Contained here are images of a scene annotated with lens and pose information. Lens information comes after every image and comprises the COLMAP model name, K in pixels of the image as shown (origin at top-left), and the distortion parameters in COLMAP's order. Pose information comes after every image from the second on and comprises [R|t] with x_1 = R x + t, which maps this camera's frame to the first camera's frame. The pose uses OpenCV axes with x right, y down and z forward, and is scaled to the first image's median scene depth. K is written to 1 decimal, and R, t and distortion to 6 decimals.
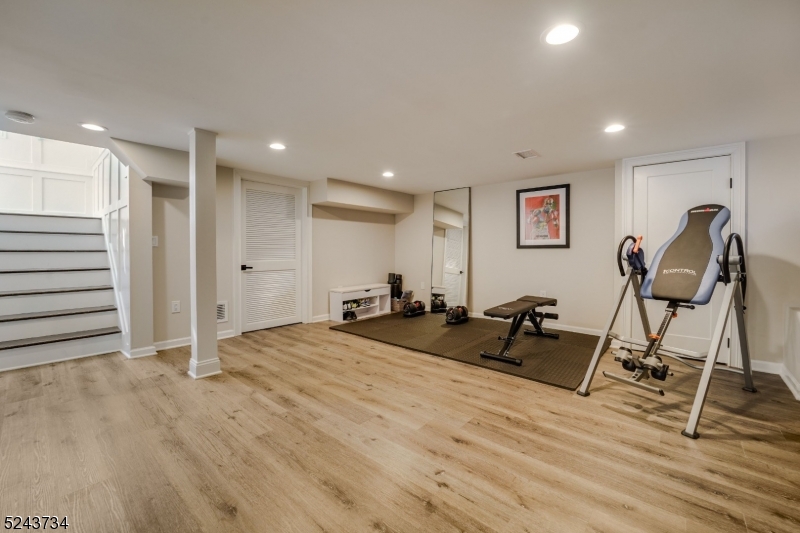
lens RADIAL K [[328.7, 0, 400.9], [0, 328.7, 261.4], [0, 0, 1]] dist [-0.011507, -0.000229]
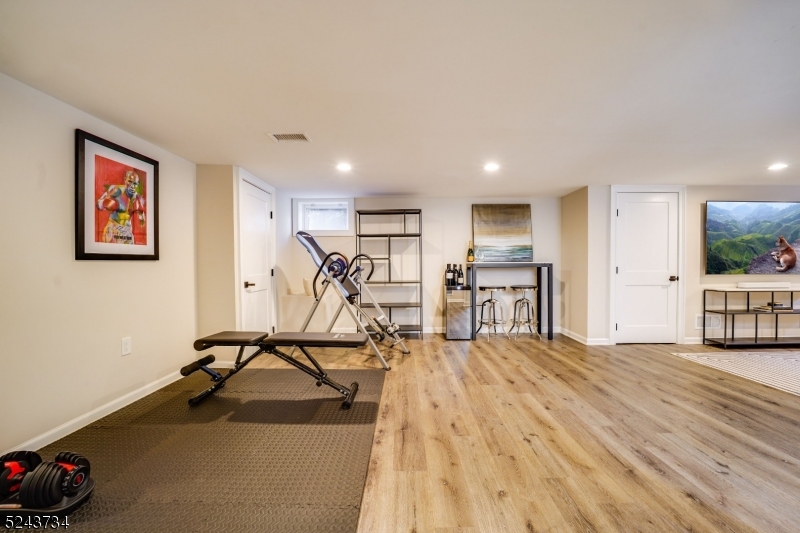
lens RADIAL K [[328.7, 0, 400.9], [0, 328.7, 261.4], [0, 0, 1]] dist [-0.011507, -0.000229]
pose [[-0.655153, 0.003561, 0.755488, -0.471090], [0.022515, 0.999637, 0.014813, -0.057802], [-0.755161, 0.026715, -0.654995, 1.675111]]
